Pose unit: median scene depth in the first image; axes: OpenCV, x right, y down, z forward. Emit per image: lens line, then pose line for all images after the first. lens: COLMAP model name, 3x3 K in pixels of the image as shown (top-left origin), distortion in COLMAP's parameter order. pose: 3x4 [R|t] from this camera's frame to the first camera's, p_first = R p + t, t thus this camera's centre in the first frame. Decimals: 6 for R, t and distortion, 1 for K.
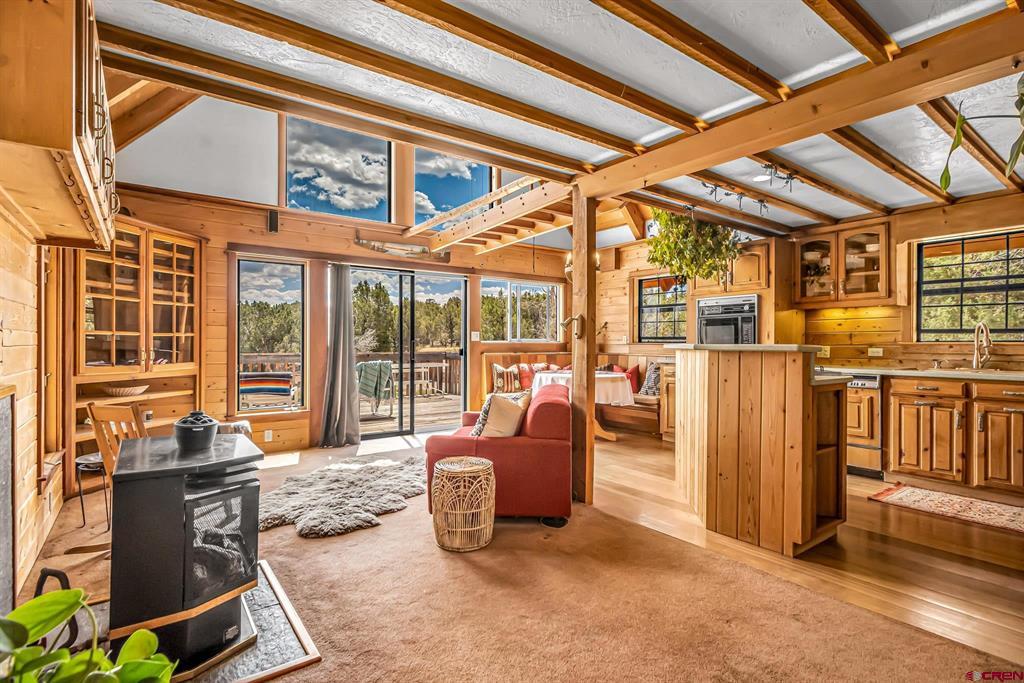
lens RADIAL K [[496.5, 0, 509.4], [0, 496.5, 344.2], [0, 0, 1]] dist [-0.003969, -0.000681]
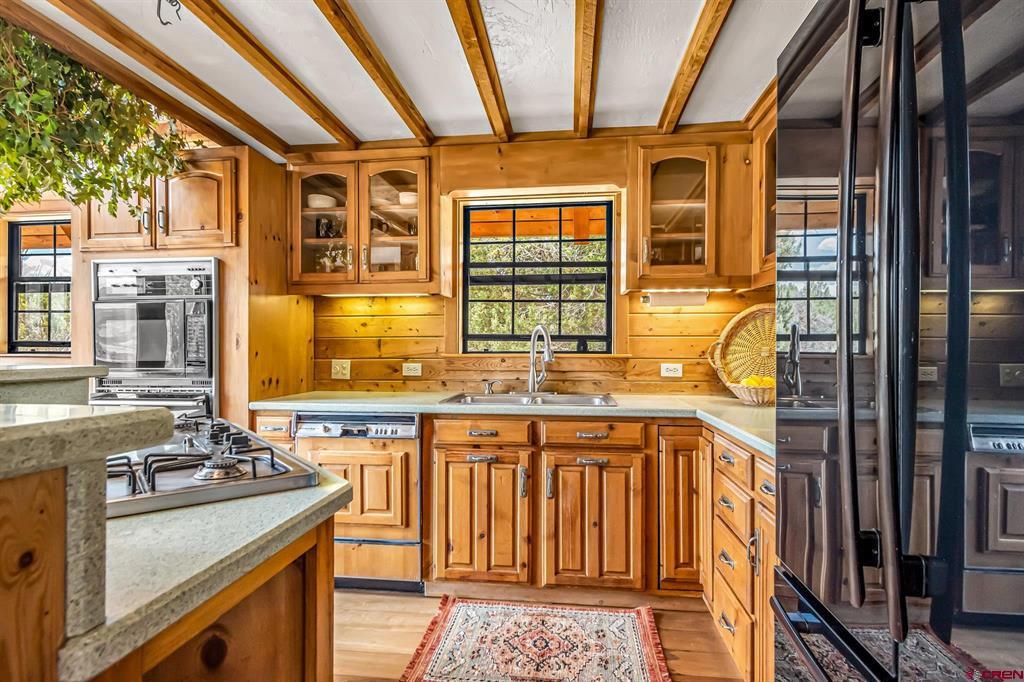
lens RADIAL K [[555.7, 0, 510.0], [0, 555.7, 347.3], [0, 0, 1]] dist [-0.002987, -0.000592]
pose [[0.689945, 0.001563, 0.723860, 0.336822], [0.001548, 0.999992, -0.003635, -0.010102], [-0.723860, 0.003629, 0.689937, 0.454037]]
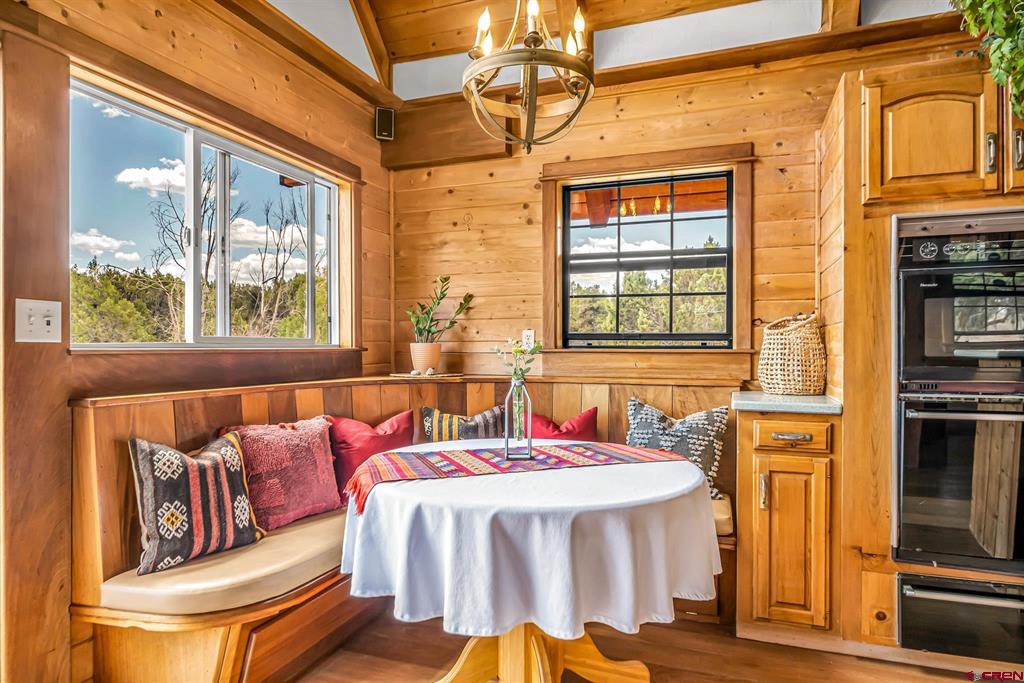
lens RADIAL K [[609.0, 0, 514.2], [0, 609.0, 351.1], [0, 0, 1]] dist [-0.001118, -0.000370]
pose [[0.832336, -0.010291, 0.554176, -0.066133], [0.004131, 0.999915, 0.012364, -0.011200], [-0.554256, -0.008001, 0.832308, 1.014098]]
